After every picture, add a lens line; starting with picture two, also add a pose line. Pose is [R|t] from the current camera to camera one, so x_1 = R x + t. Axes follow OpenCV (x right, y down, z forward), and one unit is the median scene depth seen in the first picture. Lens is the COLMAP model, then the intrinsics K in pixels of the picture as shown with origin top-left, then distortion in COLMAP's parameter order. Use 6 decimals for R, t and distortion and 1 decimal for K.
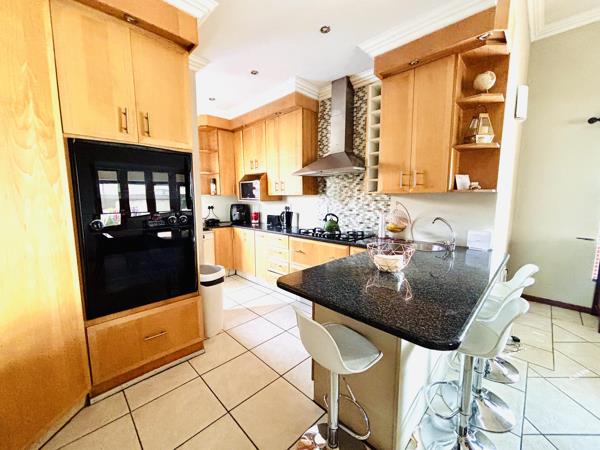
lens RADIAL K [[242.3, 0, 300.6], [0, 242.3, 224.5], [0, 0, 1]] dist [0.007911, -0.000451]
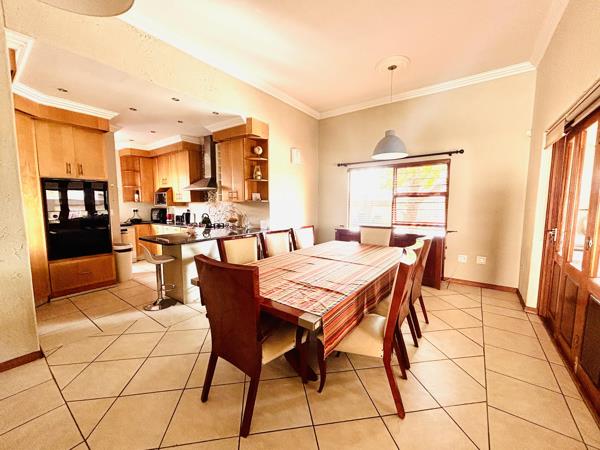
lens RADIAL K [[242.3, 0, 299.4], [0, 242.3, 224.2], [0, 0, 1]] dist [0.007911, -0.000451]
pose [[0.989087, -0.011432, 0.146892, 0.460194], [0.015061, 0.999607, -0.023622, 0.071021], [-0.146564, 0.025577, 0.988870, -0.675436]]
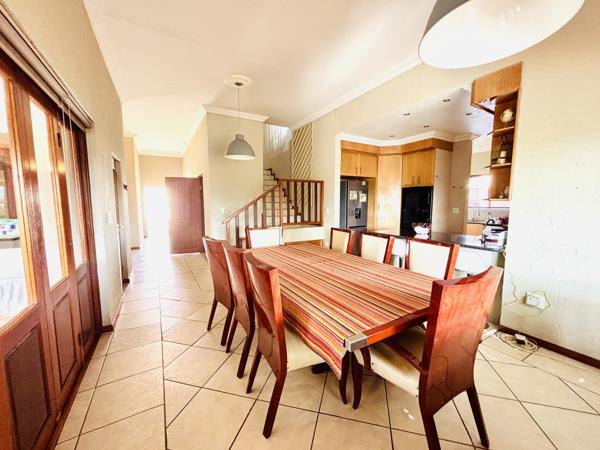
lens RADIAL K [[242.3, 0, 301.2], [0, 242.3, 228.7], [0, 0, 1]] dist [0.007911, -0.000451]
pose [[-0.244861, 0.098195, -0.964573, 1.375633], [-0.105337, 0.986275, 0.127145, -0.014347], [0.963819, 0.132738, -0.231156, 0.174683]]
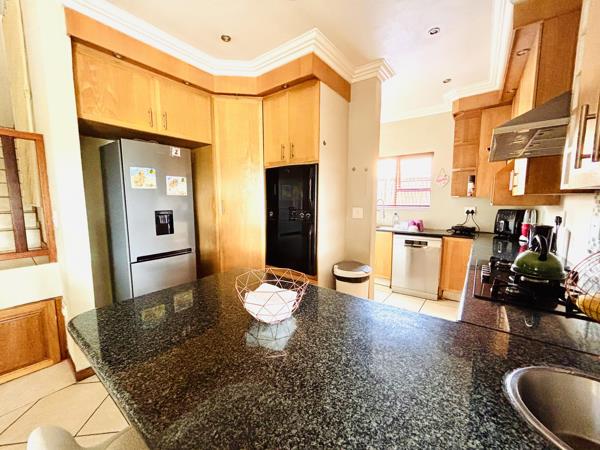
lens RADIAL K [[242.3, 0, 302.1], [0, 242.3, 225.8], [0, 0, 1]] dist [0.007911, -0.000451]
pose [[0.131054, 0.115399, -0.984636, 0.443195], [-0.115960, 0.988169, 0.100379, -0.053433], [0.984570, 0.101023, 0.142885, 0.442370]]
